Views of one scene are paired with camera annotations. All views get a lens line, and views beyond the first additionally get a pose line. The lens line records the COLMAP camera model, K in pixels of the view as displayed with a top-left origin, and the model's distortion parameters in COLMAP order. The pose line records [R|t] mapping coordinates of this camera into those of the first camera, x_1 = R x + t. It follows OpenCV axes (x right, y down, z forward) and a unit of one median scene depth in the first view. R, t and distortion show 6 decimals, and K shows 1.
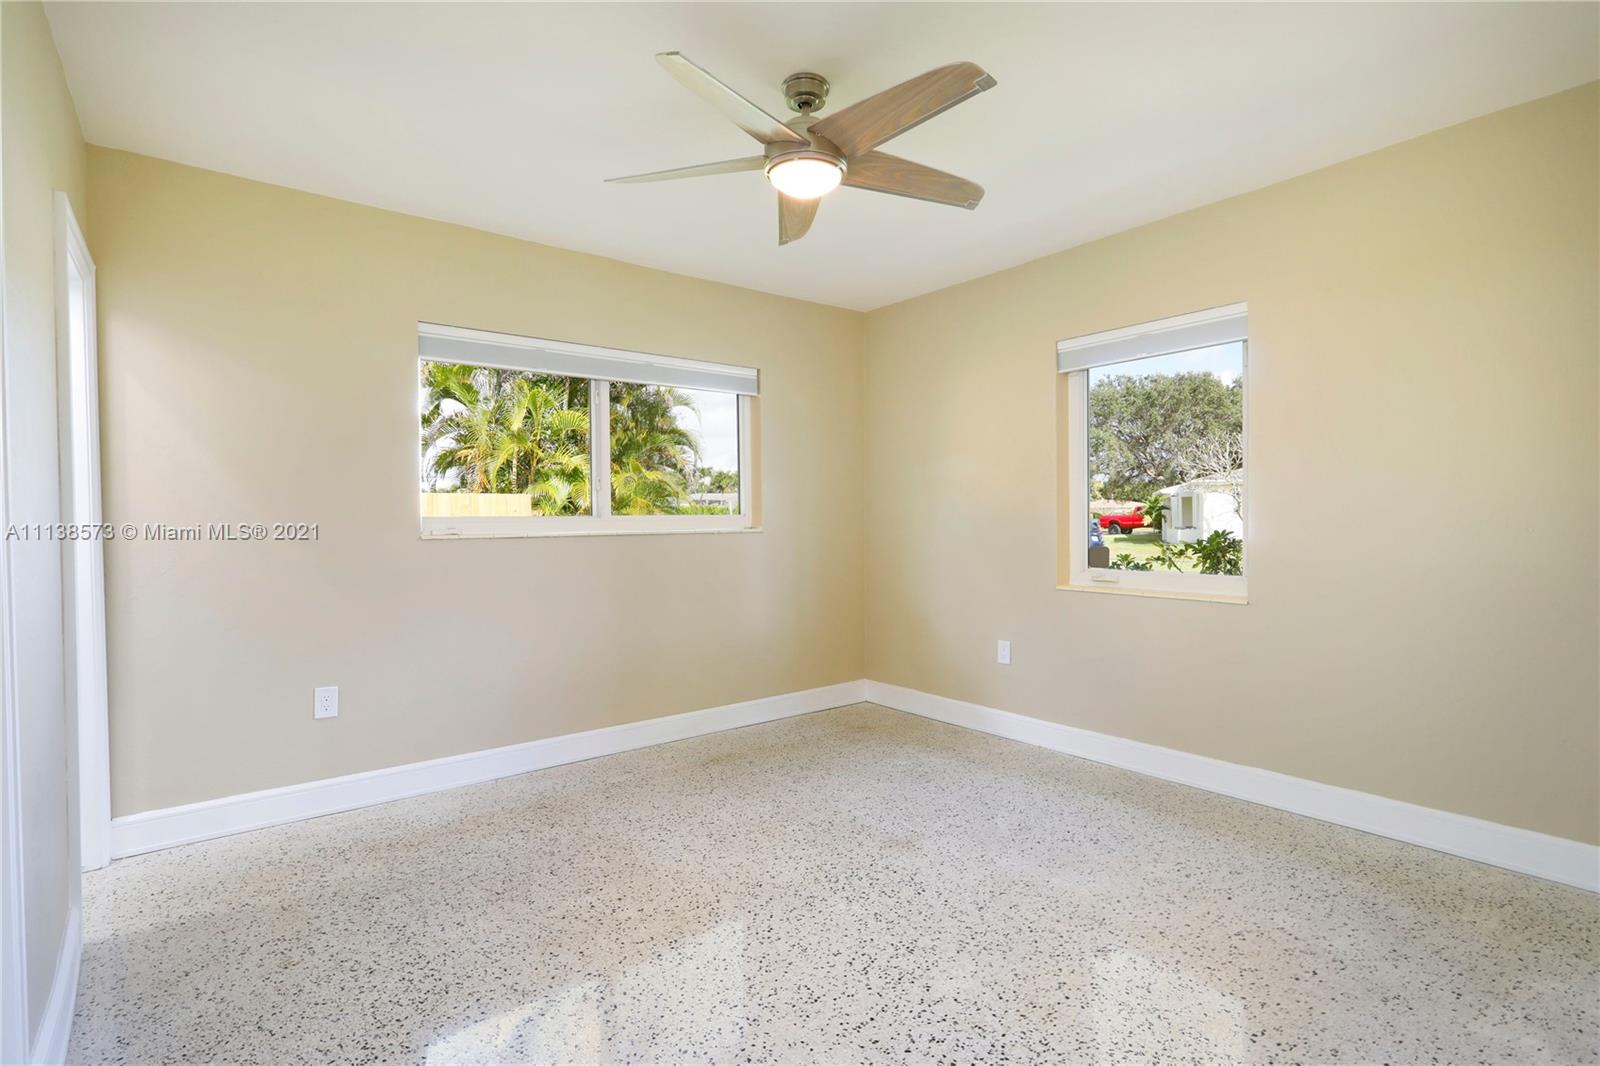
lens RADIAL K [[759.5, 0, 796.5], [0, 759.5, 530.0], [0, 0, 1]] dist [0.001066, 0.000985]
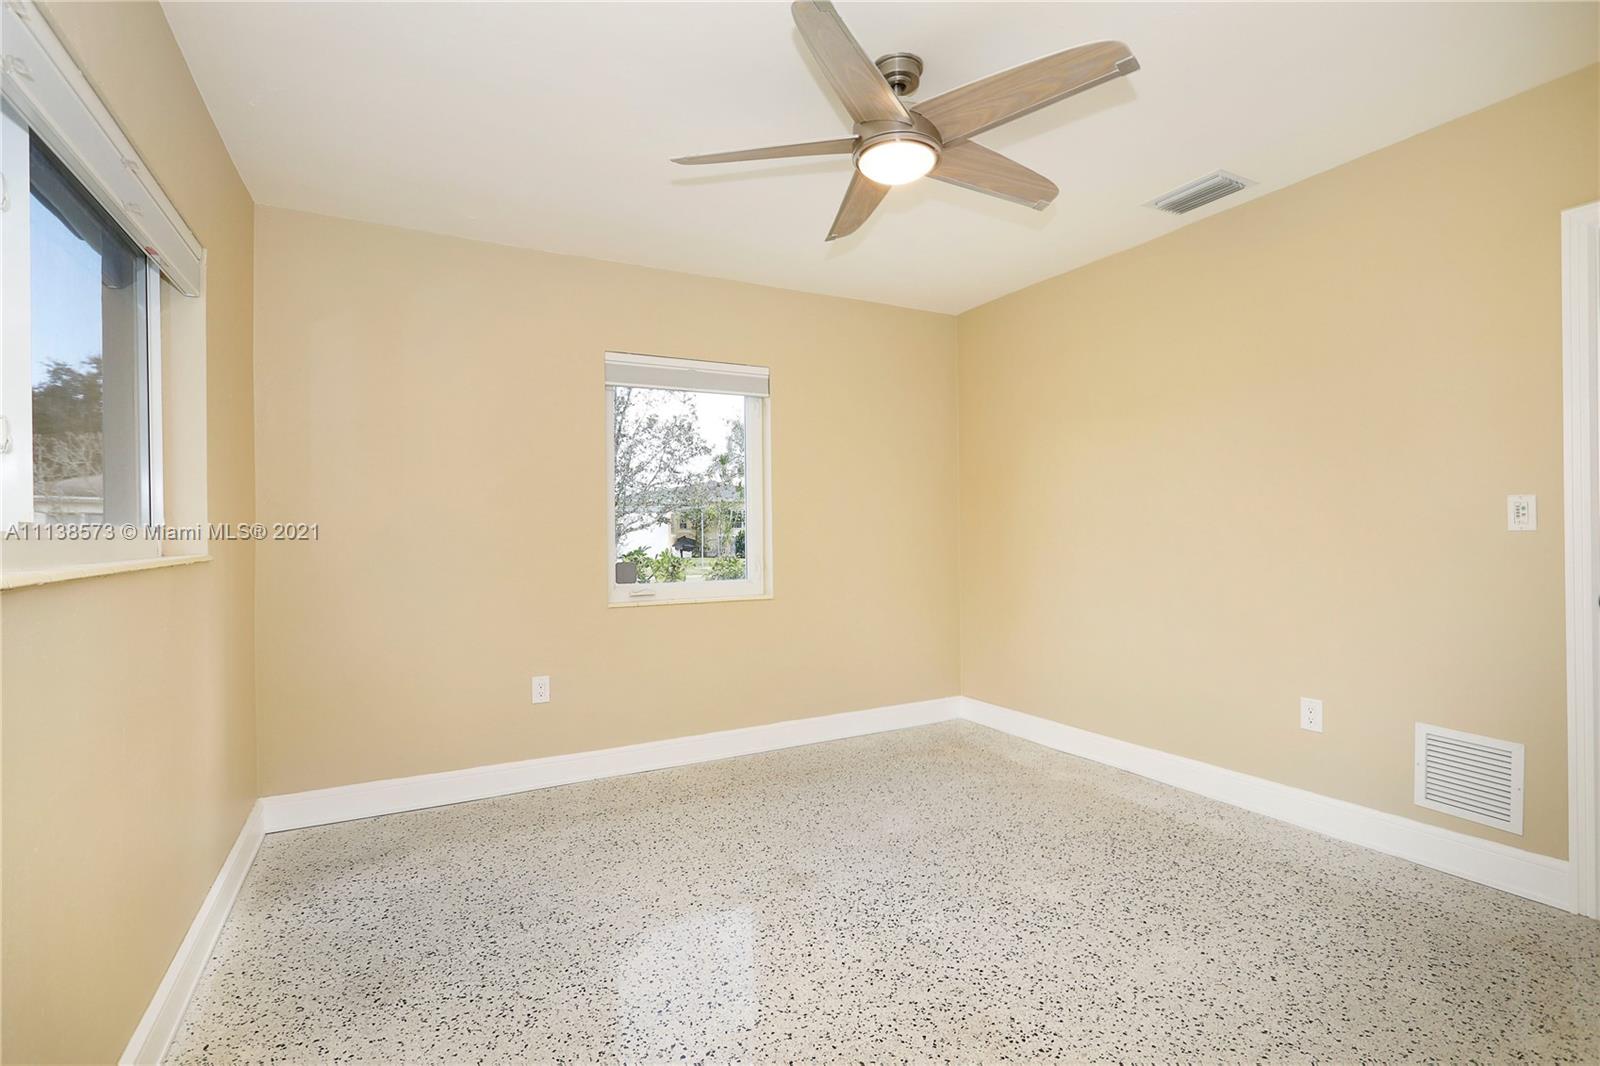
lens RADIAL K [[759.5, 0, 801.9], [0, 759.5, 538.2], [0, 0, 1]] dist [0.001066, 0.000985]
pose [[0.161206, 0.000215, 0.986921, -0.859383], [0.019136, 0.999811, -0.003344, -0.004181], [-0.986735, 0.019424, 0.161172, 0.914020]]
